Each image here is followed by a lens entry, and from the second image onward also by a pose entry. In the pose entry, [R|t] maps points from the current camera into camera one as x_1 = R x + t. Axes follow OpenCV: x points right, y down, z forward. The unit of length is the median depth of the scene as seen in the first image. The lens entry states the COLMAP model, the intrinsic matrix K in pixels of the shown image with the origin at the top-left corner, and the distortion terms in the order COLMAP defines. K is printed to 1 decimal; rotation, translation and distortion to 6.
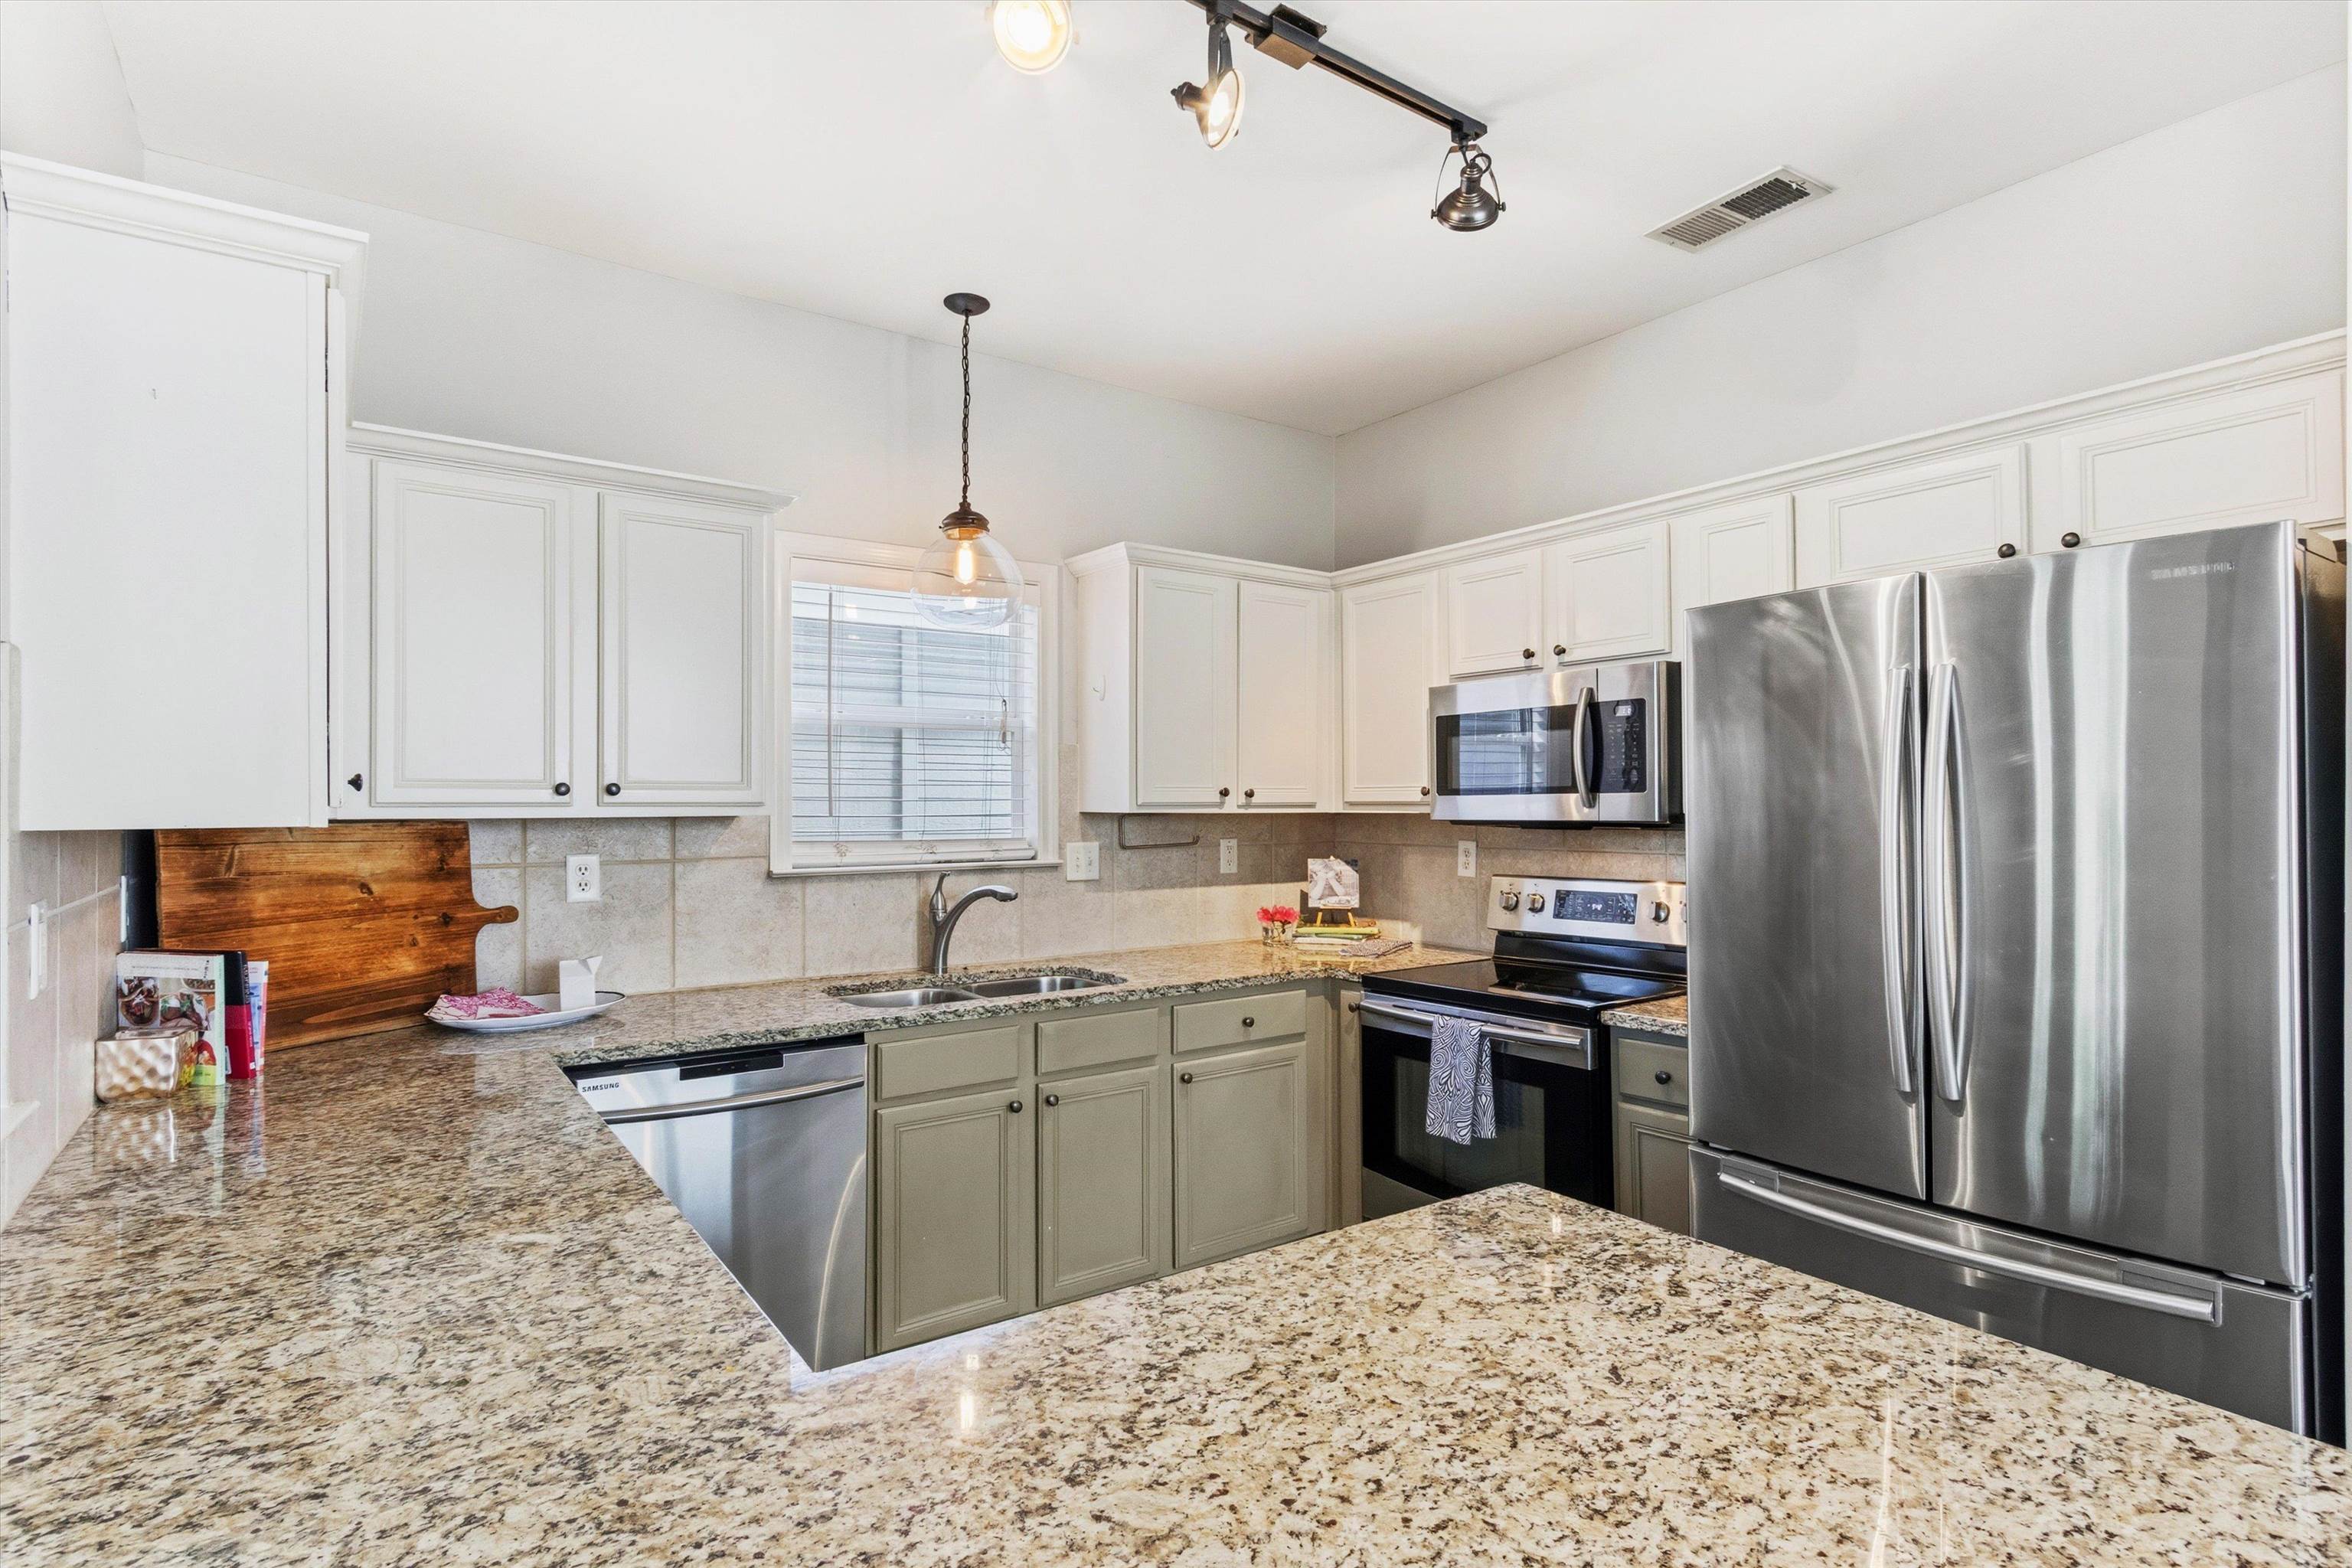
lens RADIAL K [[1179.1, 0, 1185.9], [0, 1179.1, 798.2], [0, 0, 1]] dist [0.003616, 0.000187]
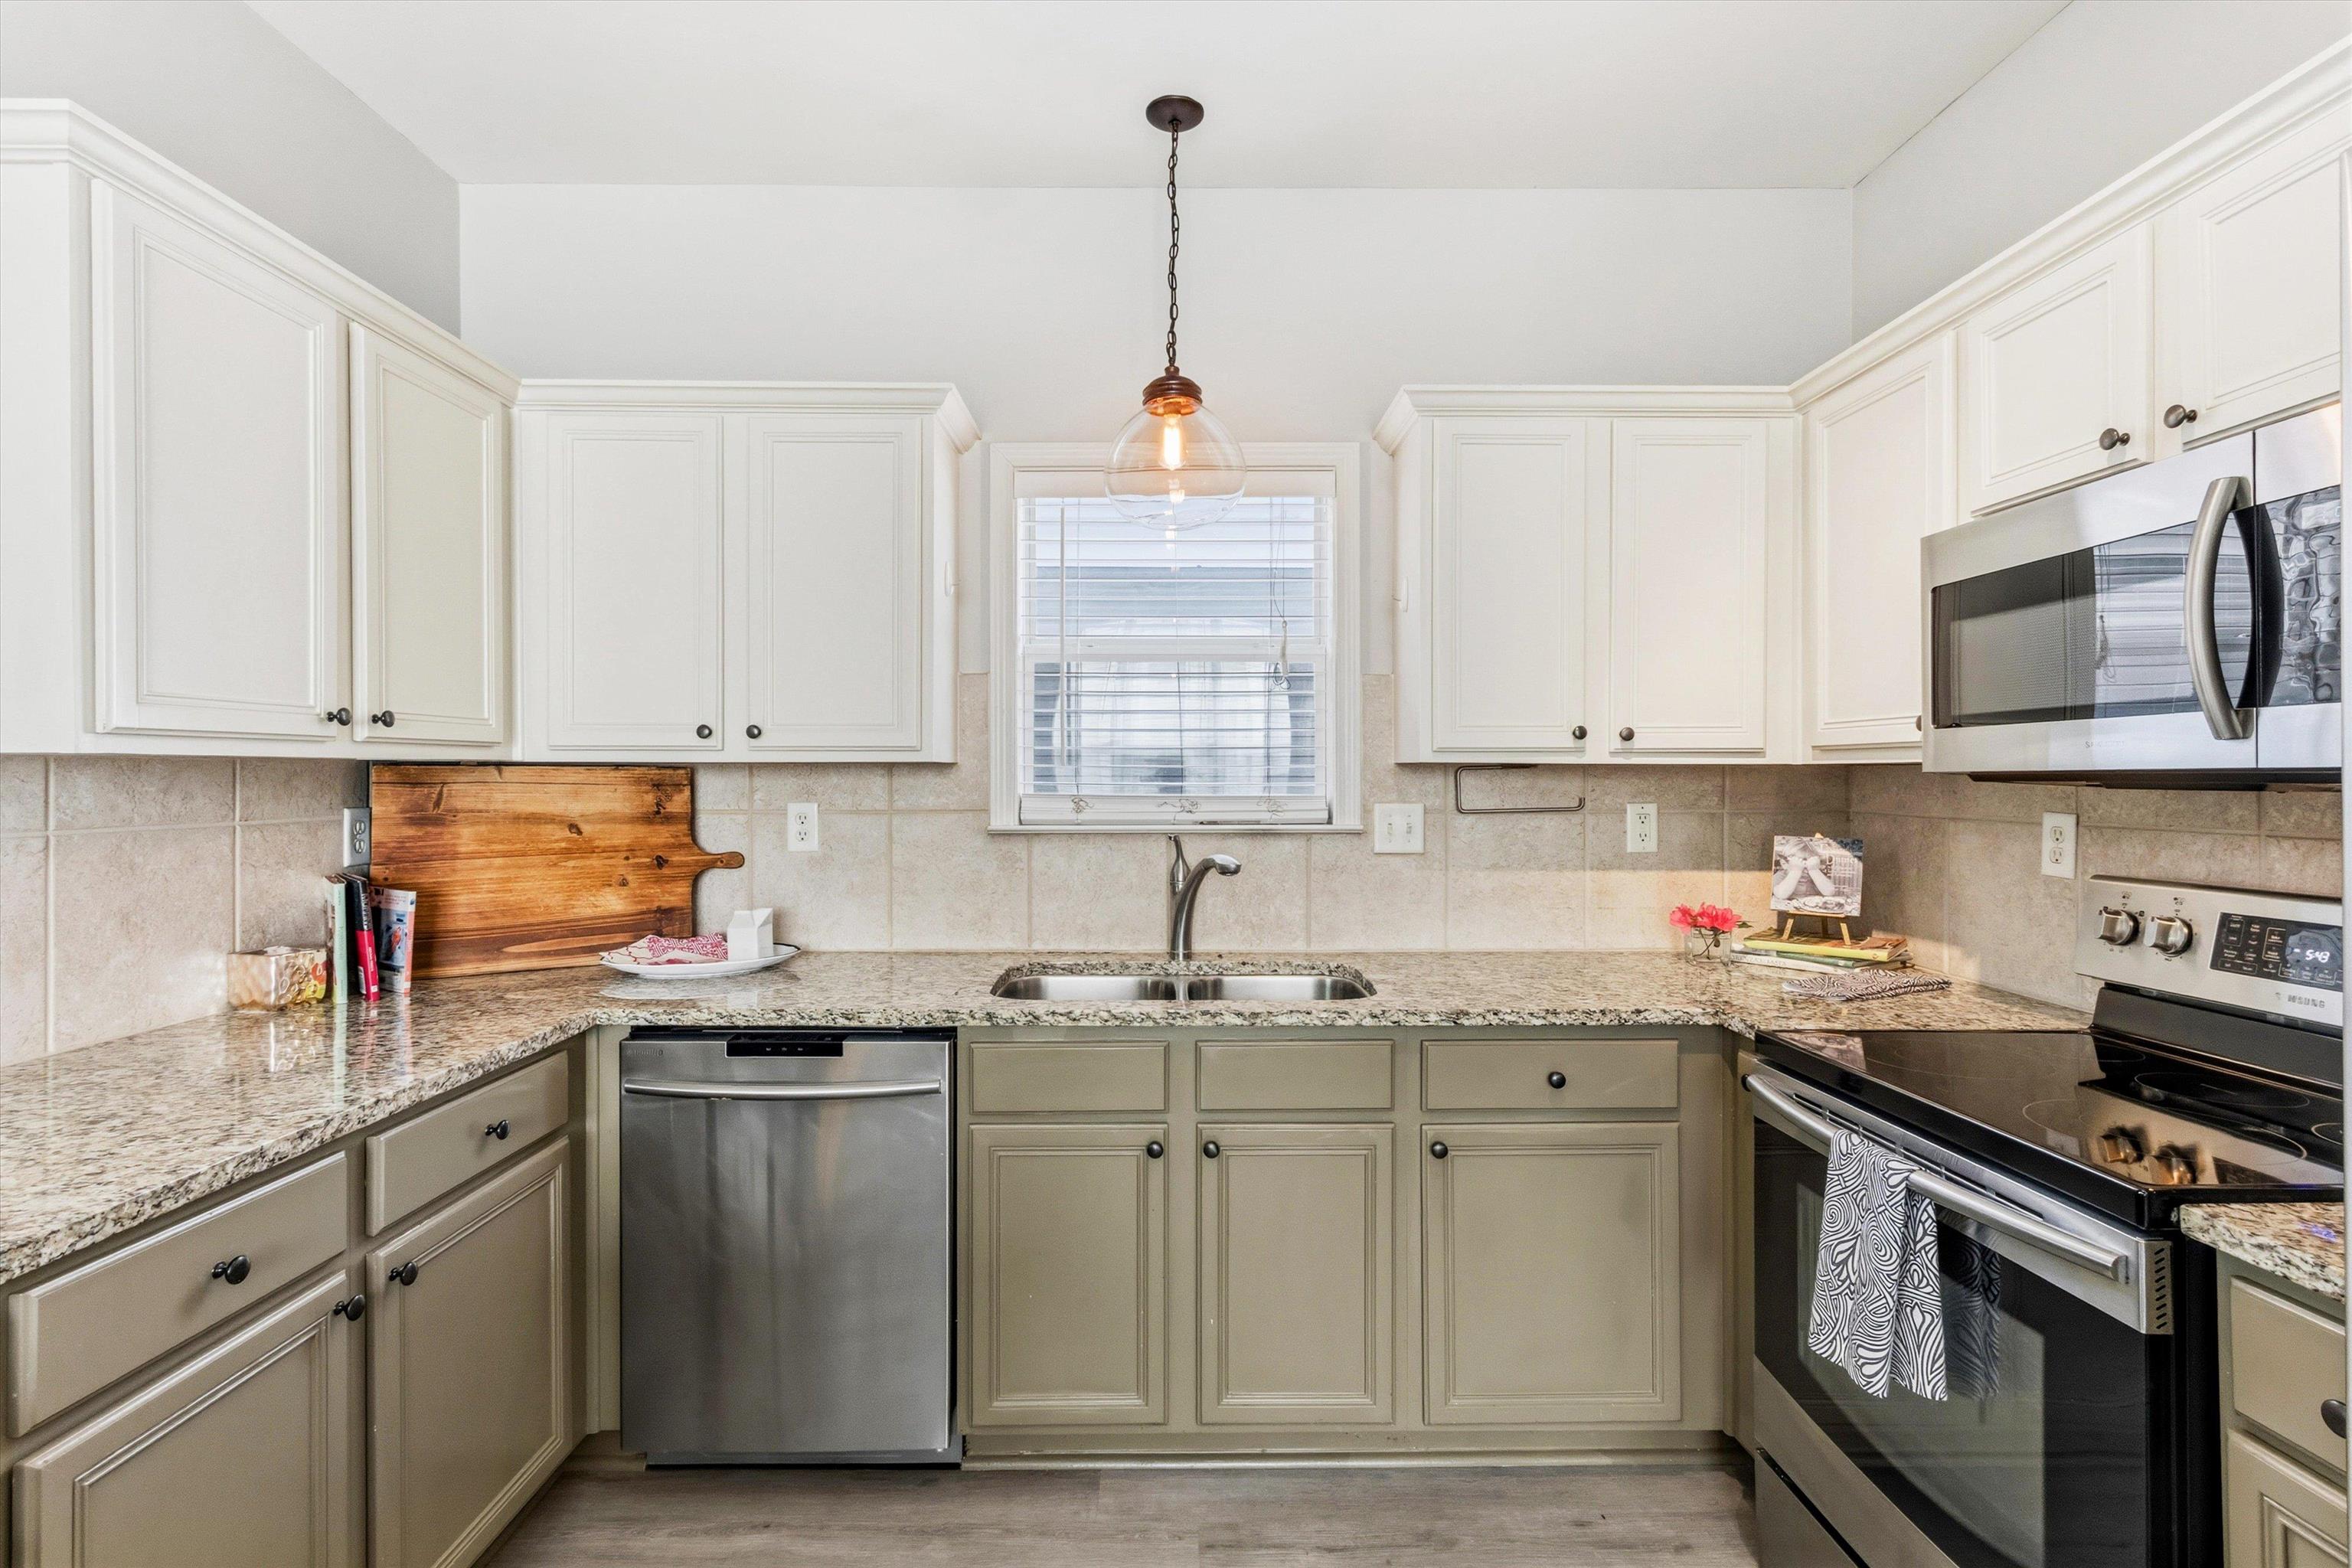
lens RADIAL K [[1120.9, 0, 1167.3], [0, 1120.9, 774.1], [0, 0, 1]] dist [0.000205, 0.000818]
pose [[0.813431, 0.002606, -0.581656, 0.245295], [0.000203, 0.999989, 0.004763, 0.018032], [0.581662, -0.003992, 0.813421, 0.384117]]
